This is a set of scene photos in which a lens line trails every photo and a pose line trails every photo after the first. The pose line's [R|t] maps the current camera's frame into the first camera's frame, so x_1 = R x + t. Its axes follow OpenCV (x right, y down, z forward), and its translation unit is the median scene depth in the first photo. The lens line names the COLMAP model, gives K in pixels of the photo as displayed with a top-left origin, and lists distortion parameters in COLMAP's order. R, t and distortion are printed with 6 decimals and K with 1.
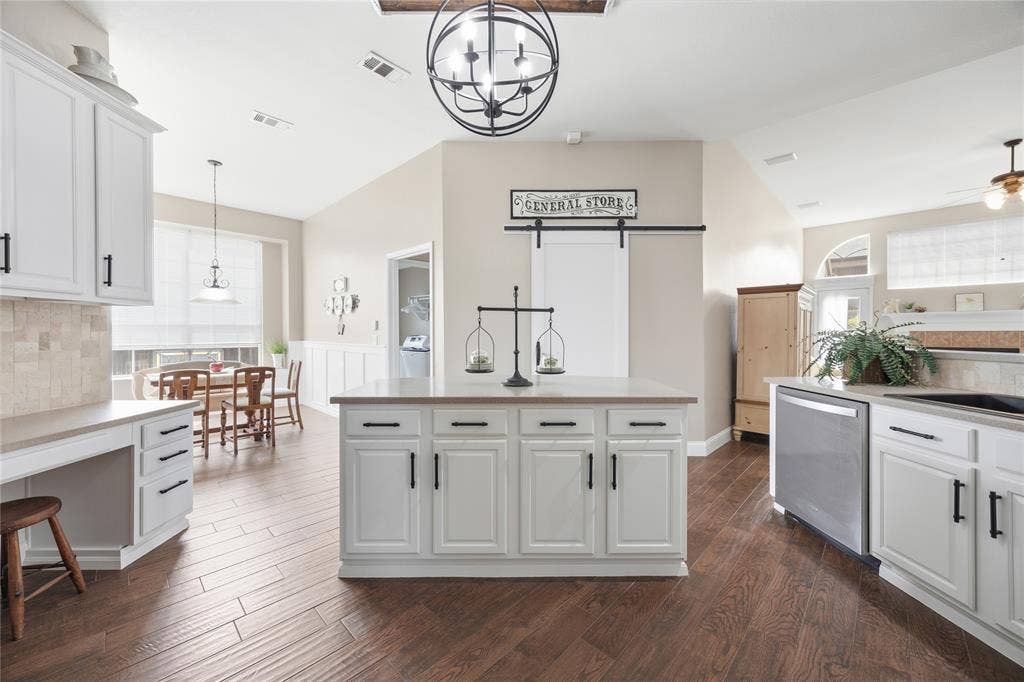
lens RADIAL K [[395.8, 0, 512.0], [0, 395.8, 335.4], [0, 0, 1]] dist [0.015074, 0.000410]
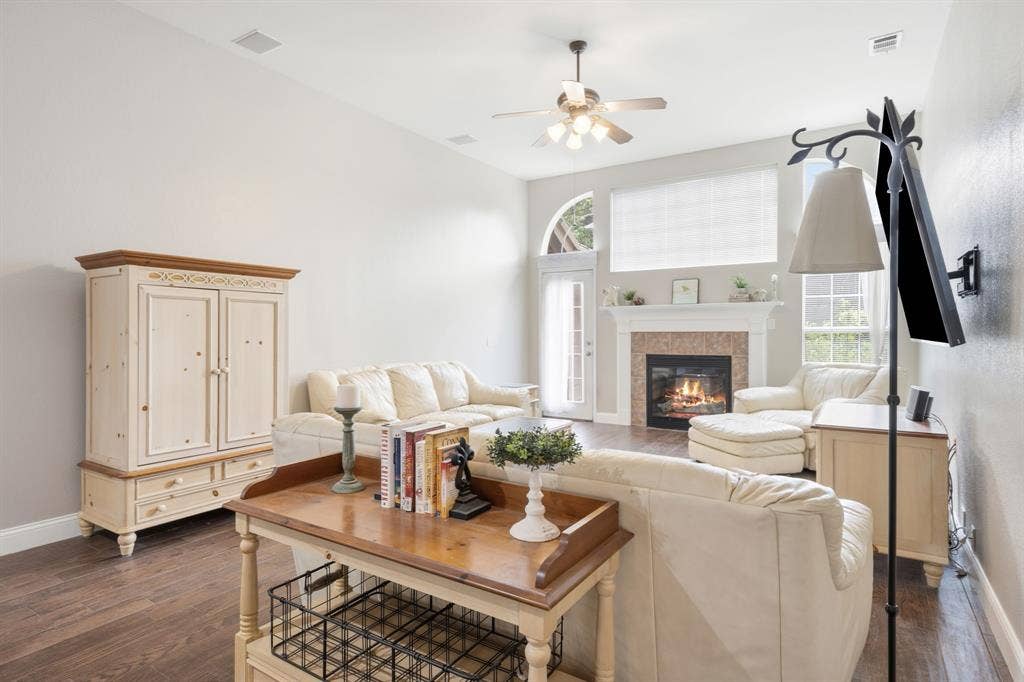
lens RADIAL K [[563.2, 0, 501.9], [0, 563.2, 334.1], [0, 0, 1]] dist [0.018980, 0.000145]
pose [[0.982800, -0.002814, 0.184652, 0.604573], [0.003270, 0.999992, -0.002168, -0.005217], [-0.184644, 0.002734, 0.982802, 0.078204]]
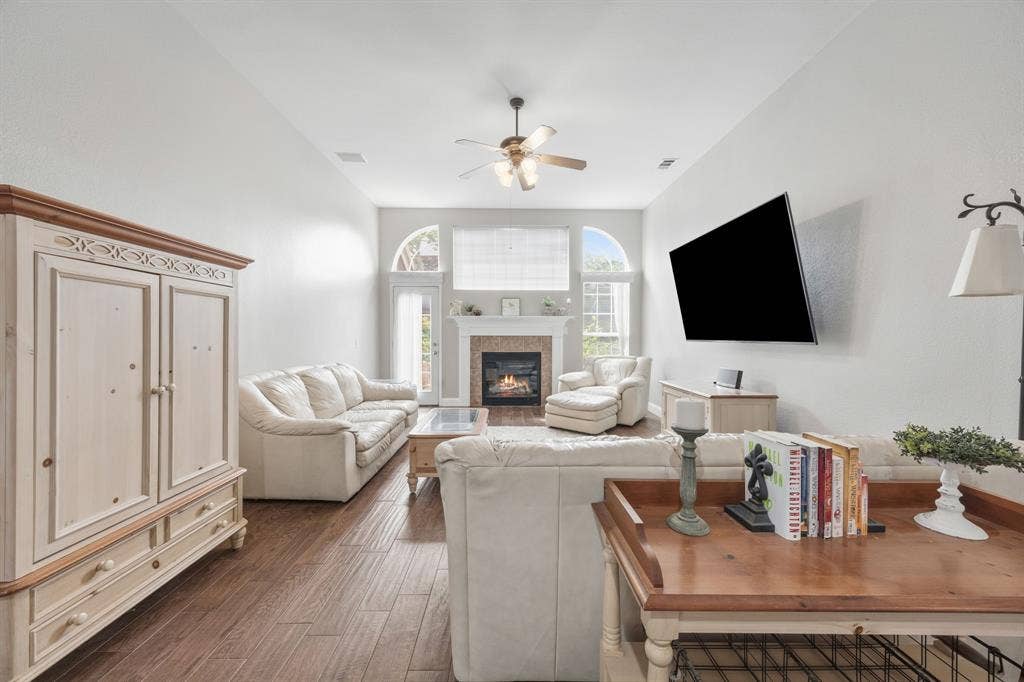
lens RADIAL K [[395.8, 0, 516.6], [0, 395.8, 338.4], [0, 0, 1]] dist [0.015074, 0.000410]
pose [[0.709390, -0.003964, 0.704805, 0.432057], [0.002524, 0.999992, 0.003083, -0.006605], [-0.704811, -0.000408, 0.709395, 0.282320]]
